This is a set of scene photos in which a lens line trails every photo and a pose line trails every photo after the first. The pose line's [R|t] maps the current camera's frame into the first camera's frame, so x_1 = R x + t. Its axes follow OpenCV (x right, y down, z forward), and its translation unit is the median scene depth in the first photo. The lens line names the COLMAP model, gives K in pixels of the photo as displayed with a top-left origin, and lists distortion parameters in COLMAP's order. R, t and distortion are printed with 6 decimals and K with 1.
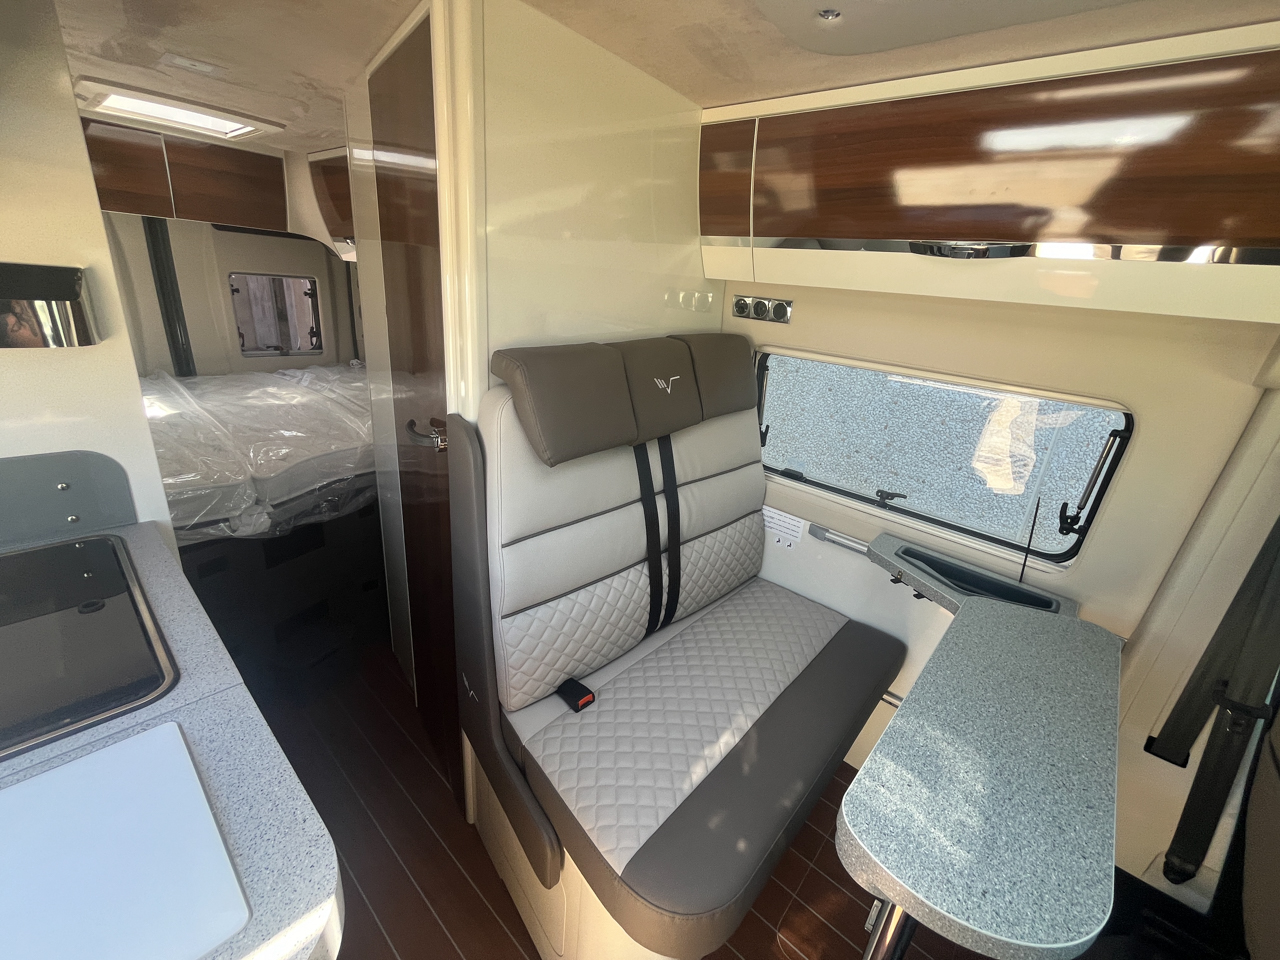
lens RADIAL K [[520.0, 0, 641.2], [0, 520.0, 480.2], [0, 0, 1]] dist [-0.003249, 0.001957]
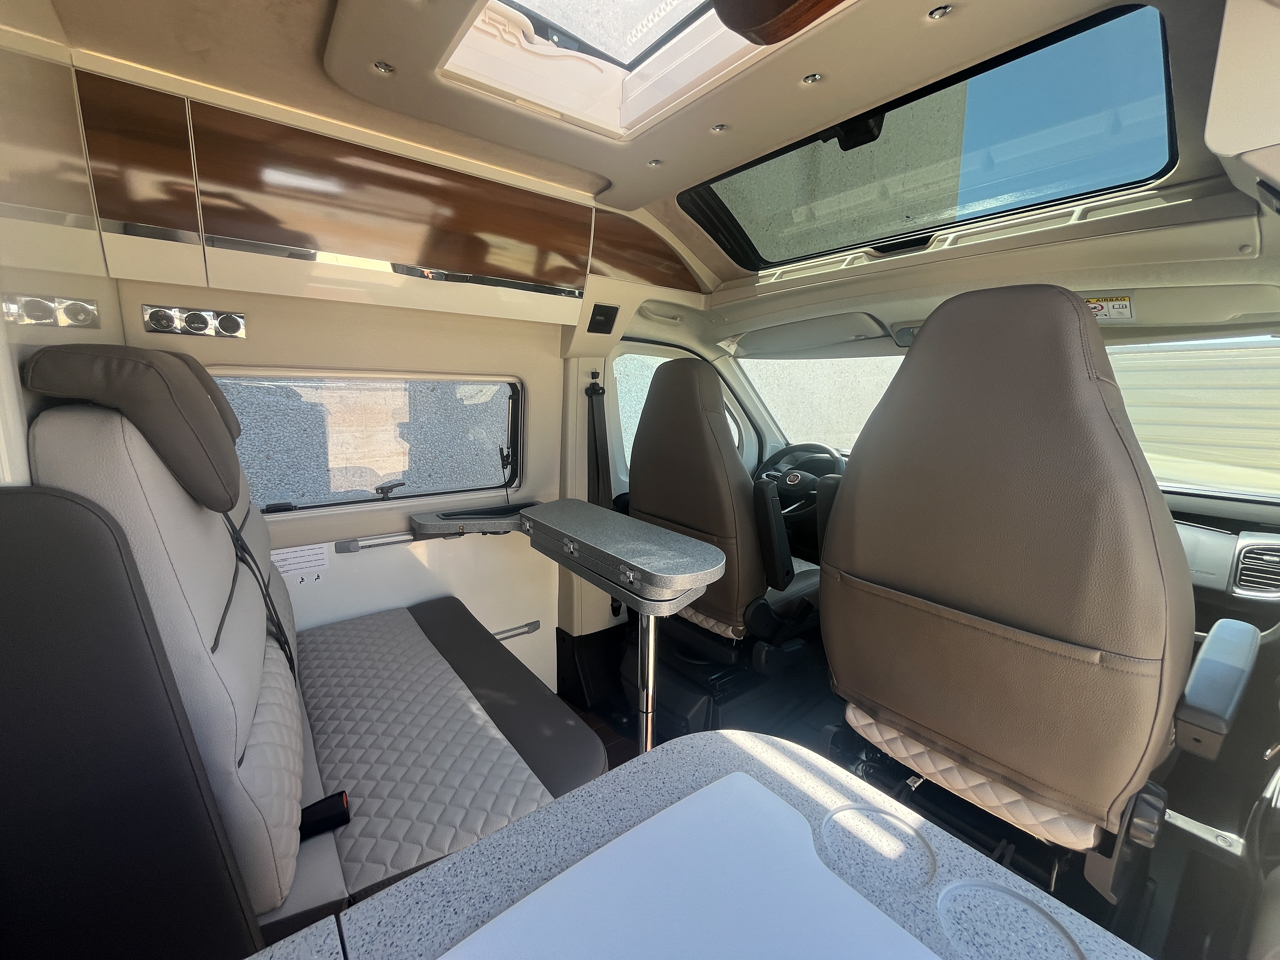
lens RADIAL K [[520.0, 0, 637.3], [0, 520.0, 479.7], [0, 0, 1]] dist [-0.003249, 0.001957]
pose [[0.191714, -0.251895, 0.948575, -0.638848], [0.348064, 0.921132, 0.174261, 0.003404], [-0.917658, 0.296757, 0.264269, 0.273091]]
